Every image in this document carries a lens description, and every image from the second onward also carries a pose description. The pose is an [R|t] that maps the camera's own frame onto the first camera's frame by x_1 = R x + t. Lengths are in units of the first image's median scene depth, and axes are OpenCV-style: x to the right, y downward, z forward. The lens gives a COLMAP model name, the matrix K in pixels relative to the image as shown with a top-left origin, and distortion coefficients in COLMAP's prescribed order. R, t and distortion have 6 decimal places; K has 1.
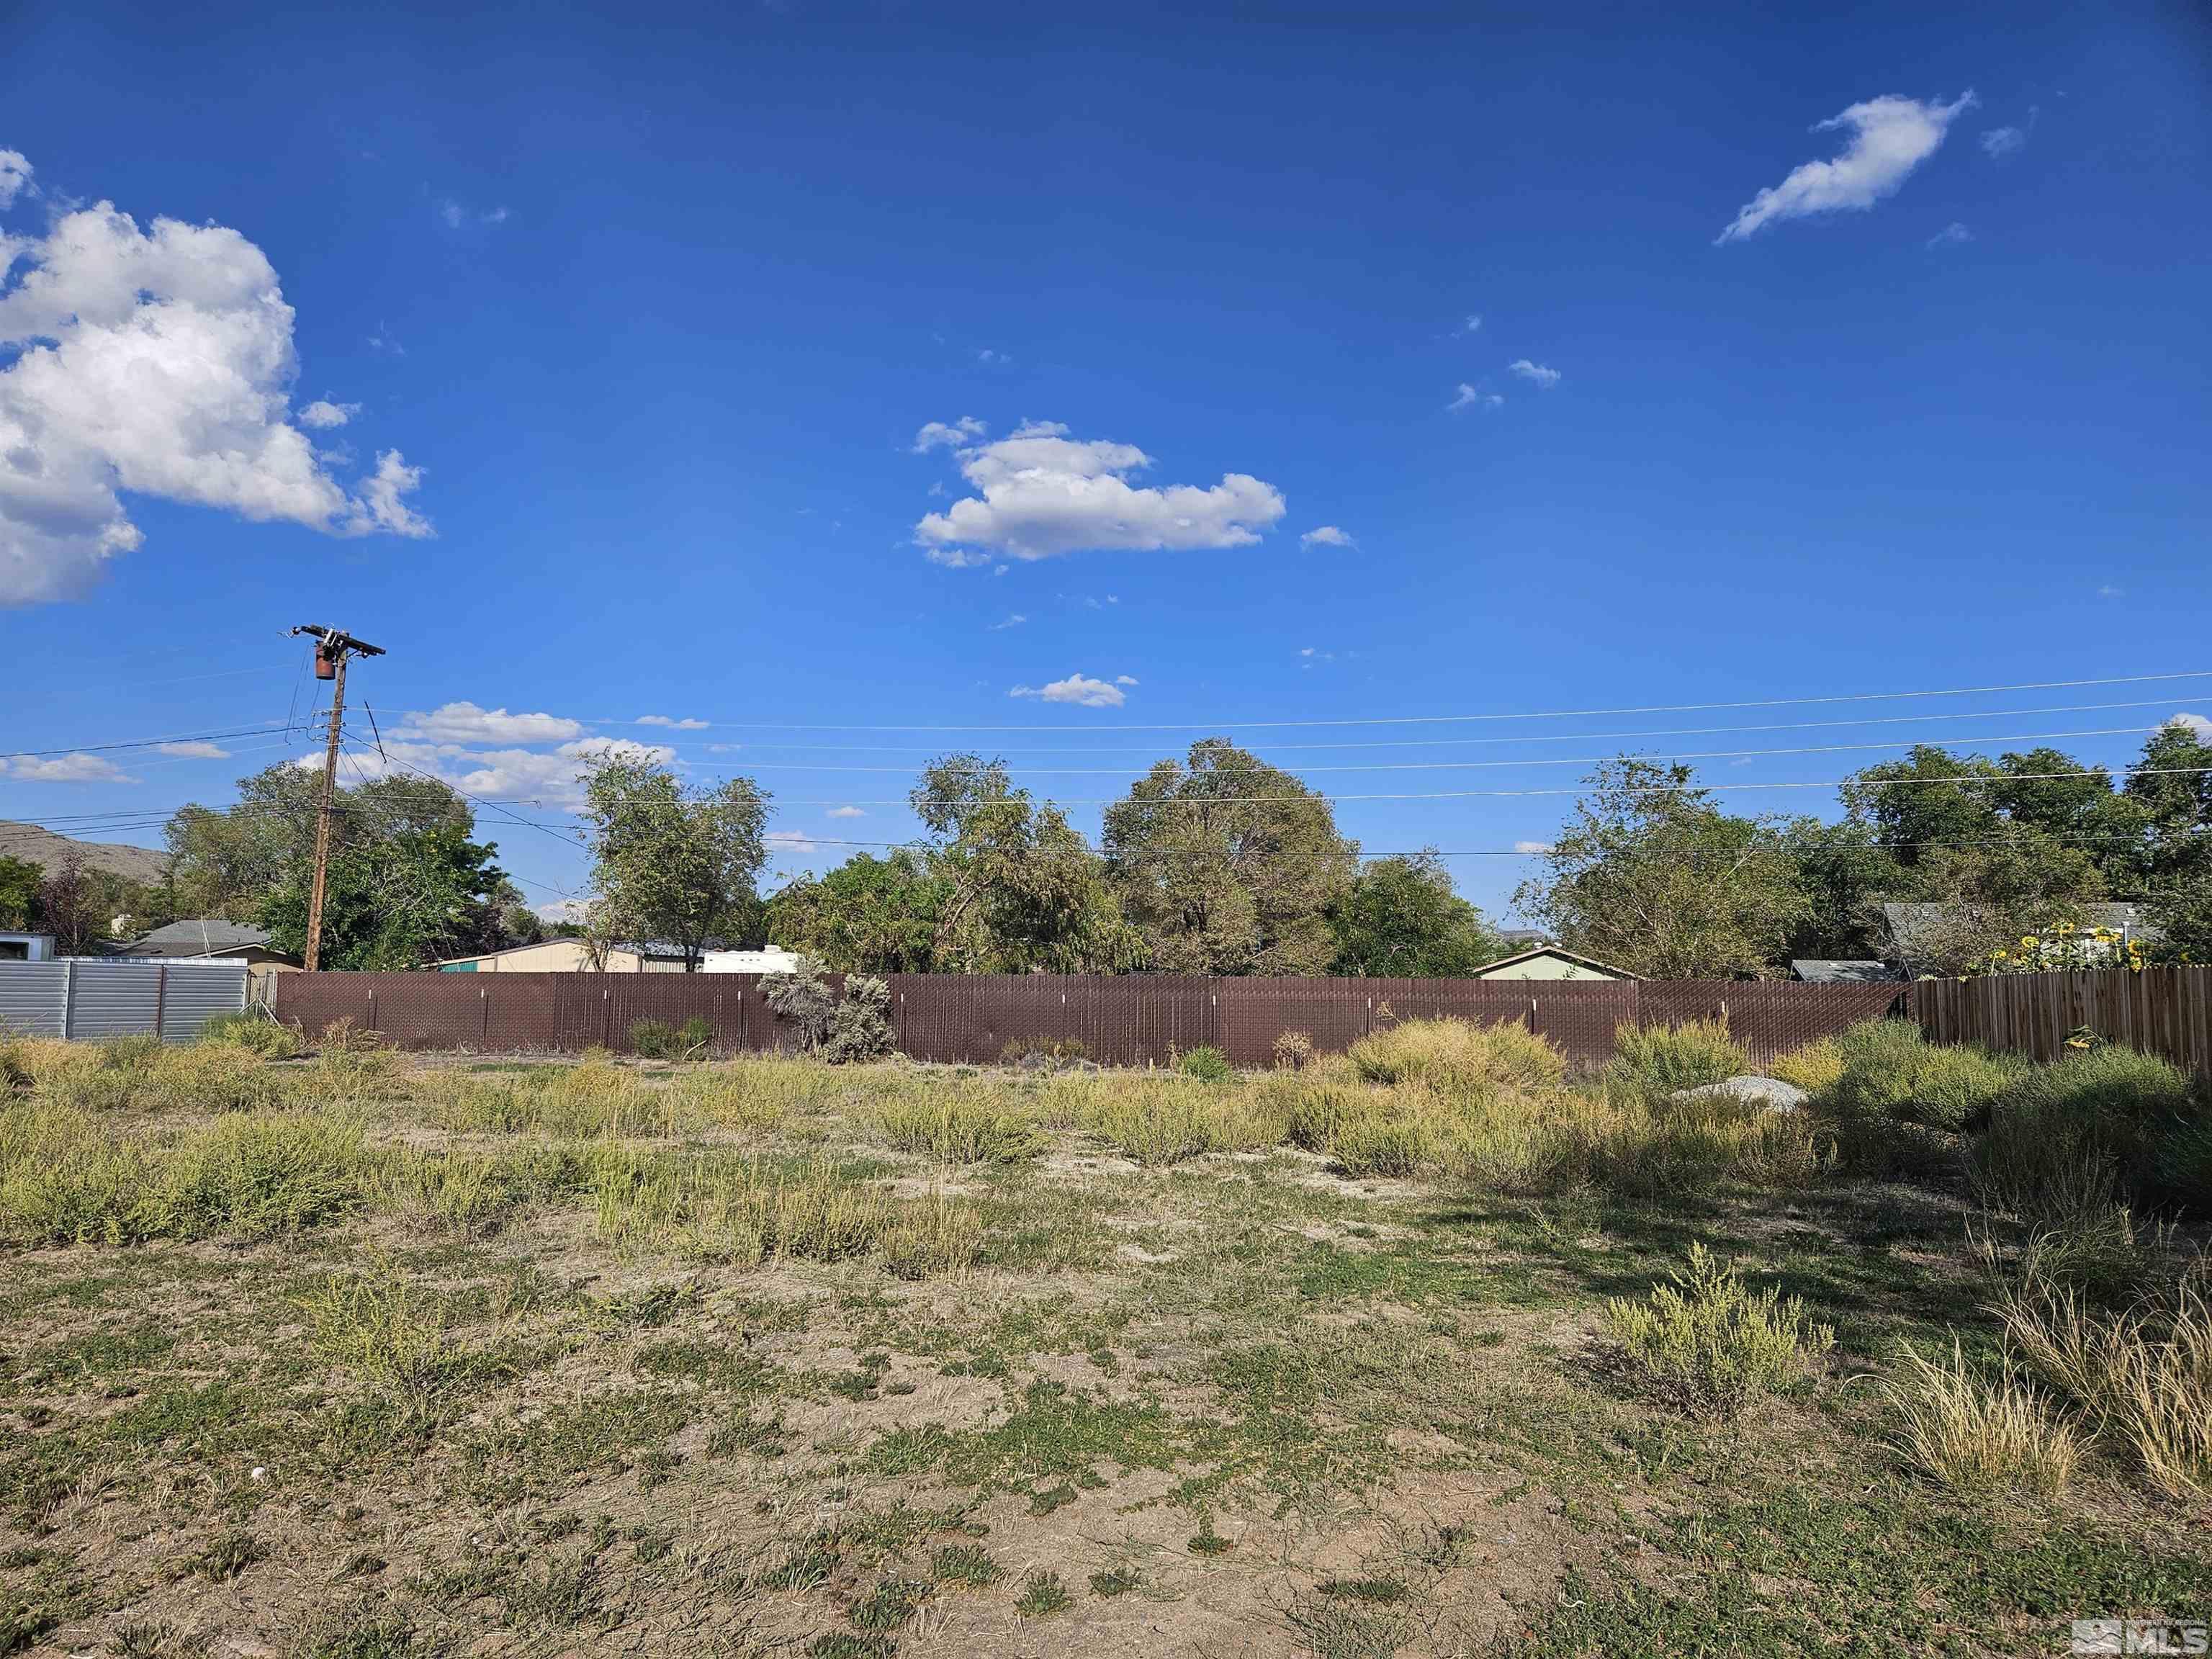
lens RADIAL K [[1438.0, 0, 1092.2], [0, 1438.0, 848.0], [0, 0, 1]] dist [0.040206, -0.040125]
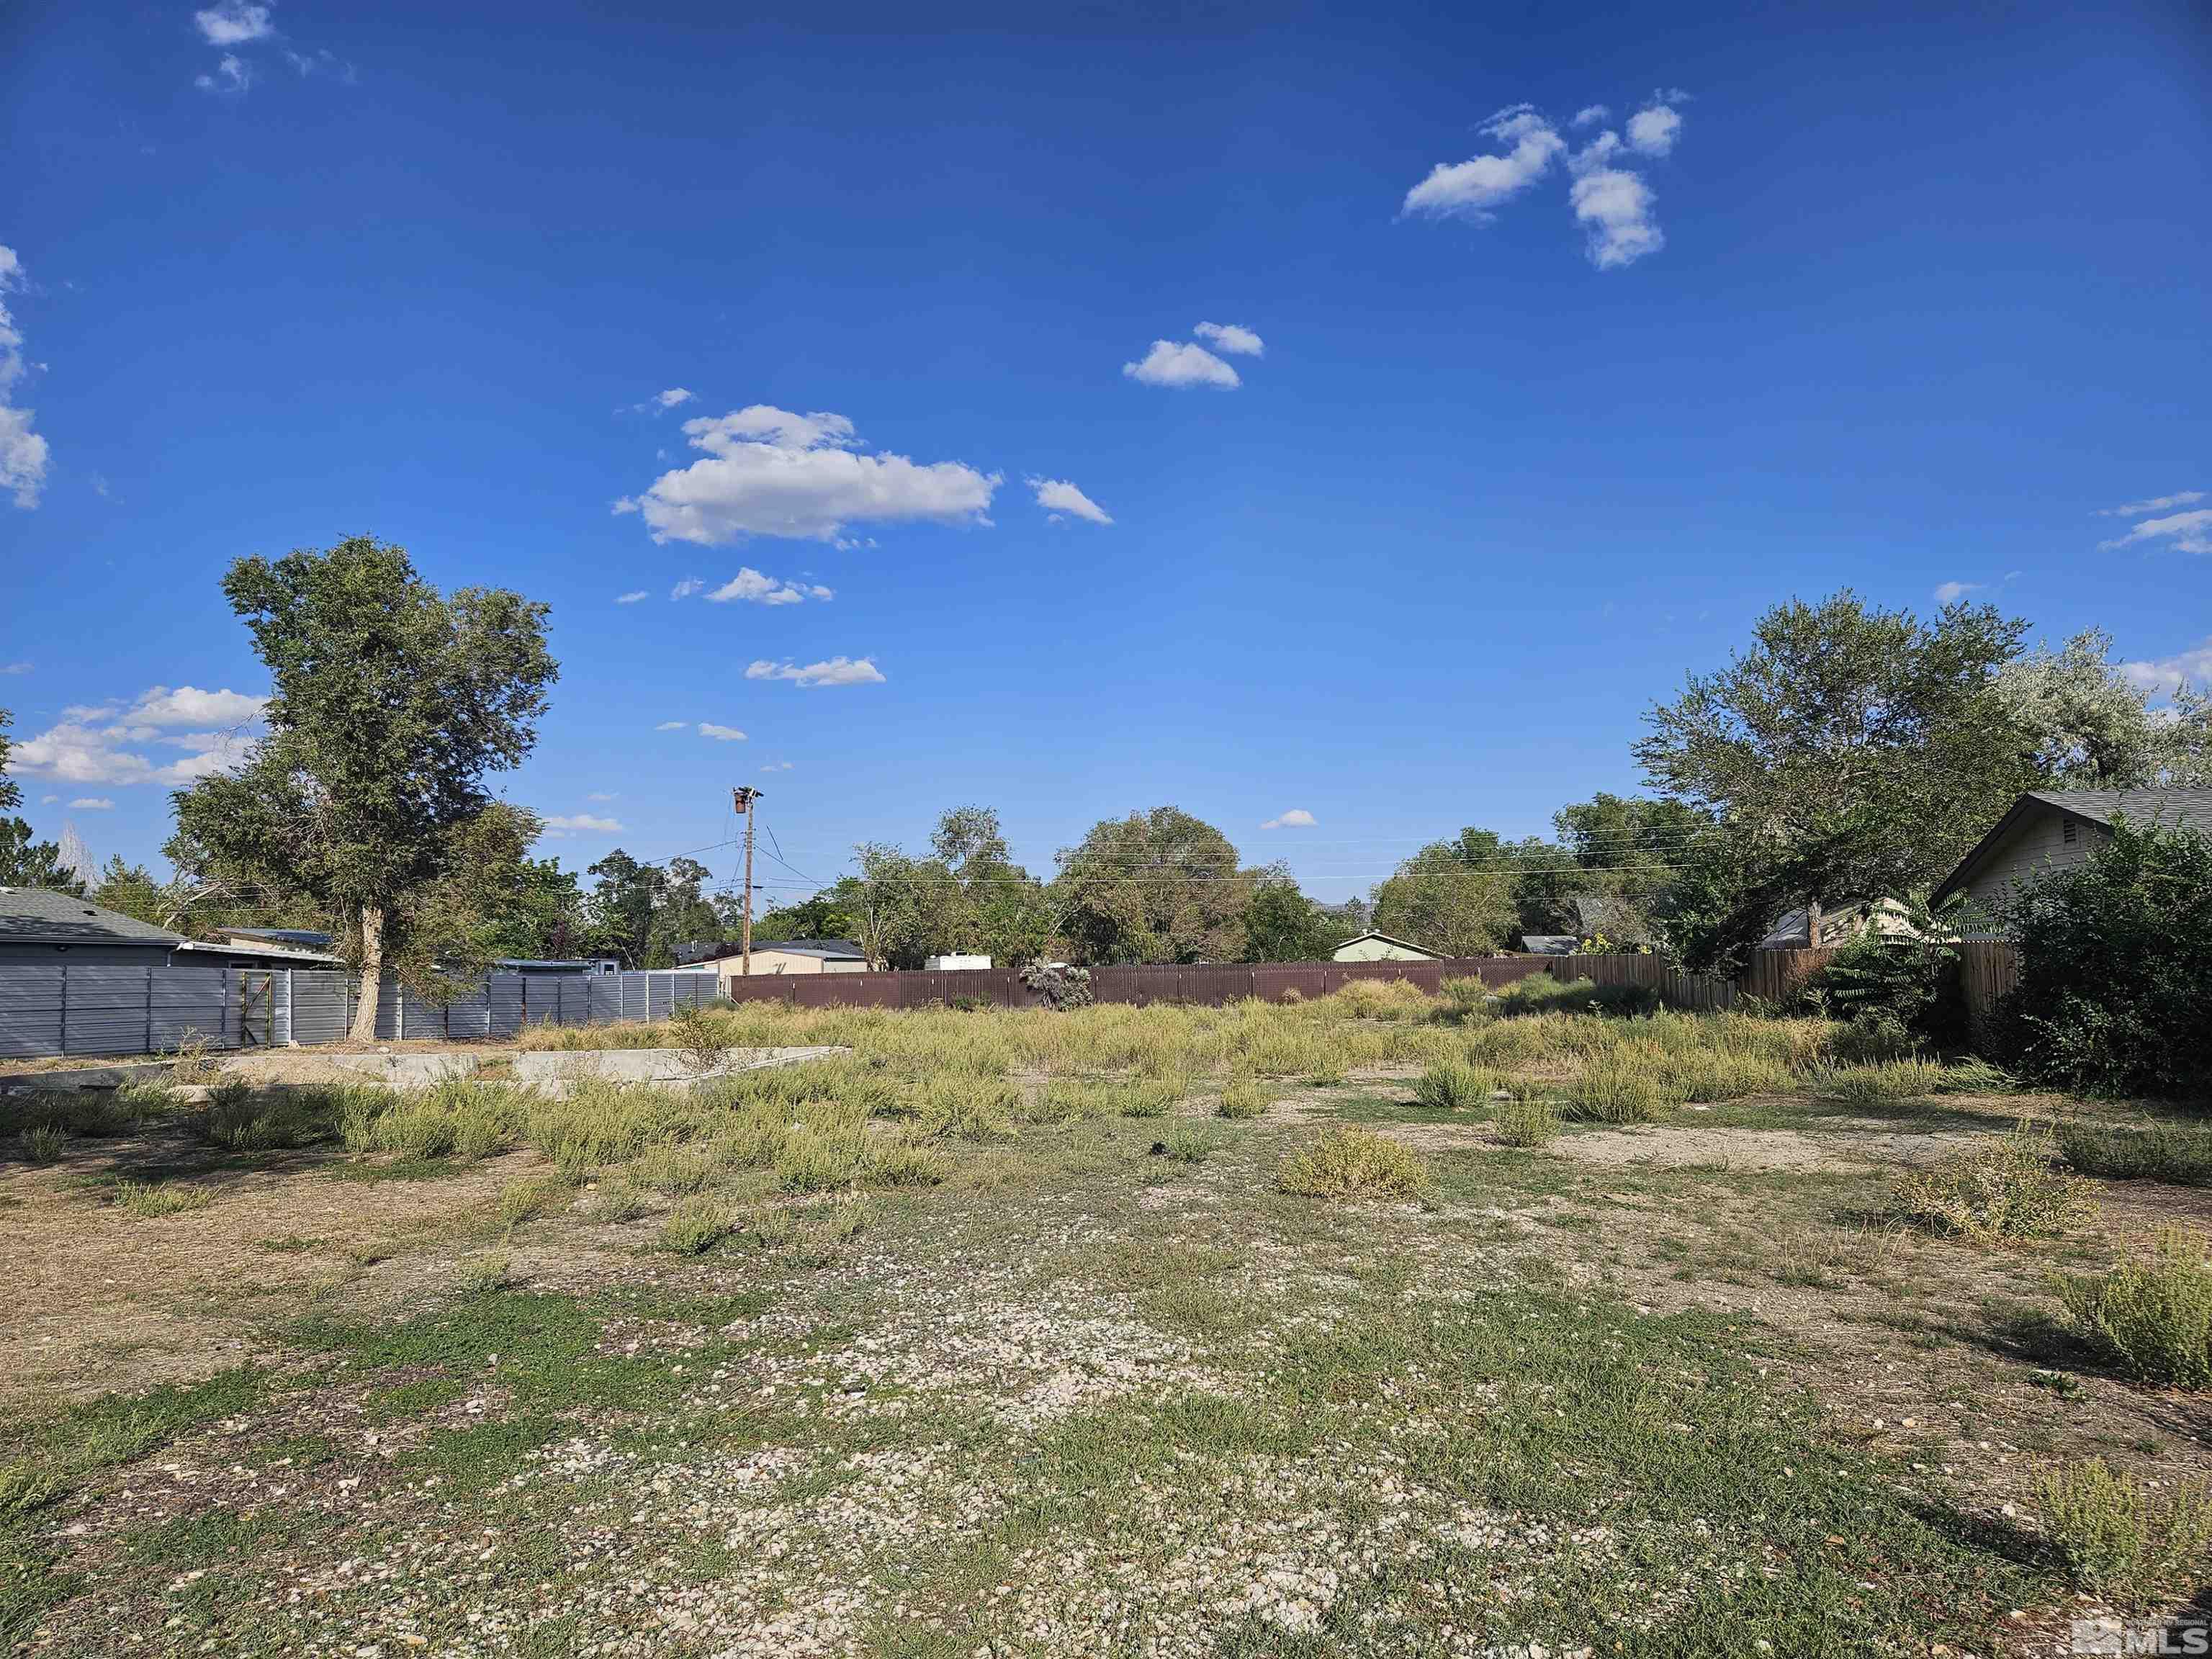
lens RADIAL K [[1438.0, 0, 1095.9], [0, 1438.0, 840.3], [0, 0, 1]] dist [0.040206, -0.040125]
pose [[0.988525, -0.019264, 0.149827, -0.224500], [0.017508, 0.999762, 0.013033, -0.060629], [-0.150042, -0.010261, 0.988626, -0.520318]]
